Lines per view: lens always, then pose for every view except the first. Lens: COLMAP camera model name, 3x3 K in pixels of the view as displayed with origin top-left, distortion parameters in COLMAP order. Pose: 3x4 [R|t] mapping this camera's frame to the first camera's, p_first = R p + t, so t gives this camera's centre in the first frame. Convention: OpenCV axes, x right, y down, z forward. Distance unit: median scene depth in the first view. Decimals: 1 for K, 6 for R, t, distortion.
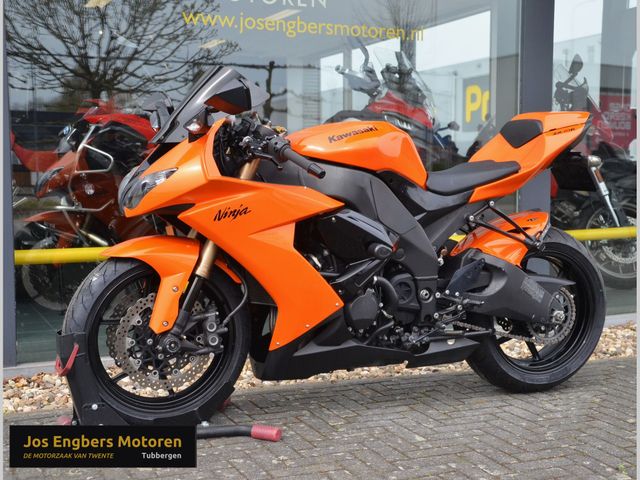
lens RADIAL K [[893.0, 0, 320.1], [0, 893.0, 233.9], [0, 0, 1]] dist [0.160301, 0.000000]
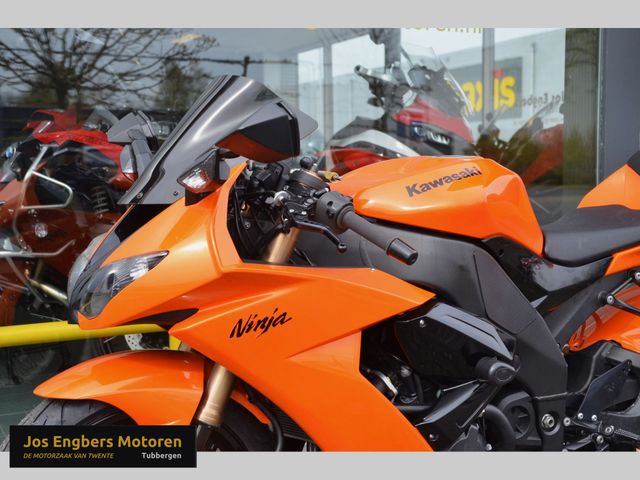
lens RADIAL K [[893.0, 0, 338.9], [0, 893.0, 235.0], [0, 0, 1]] dist [0.160301, 0.000000]
pose [[0.998791, -0.013179, 0.047359, -0.065681], [0.012854, 0.999892, 0.007179, -0.076386], [-0.047448, -0.006562, 0.998852, 0.357751]]
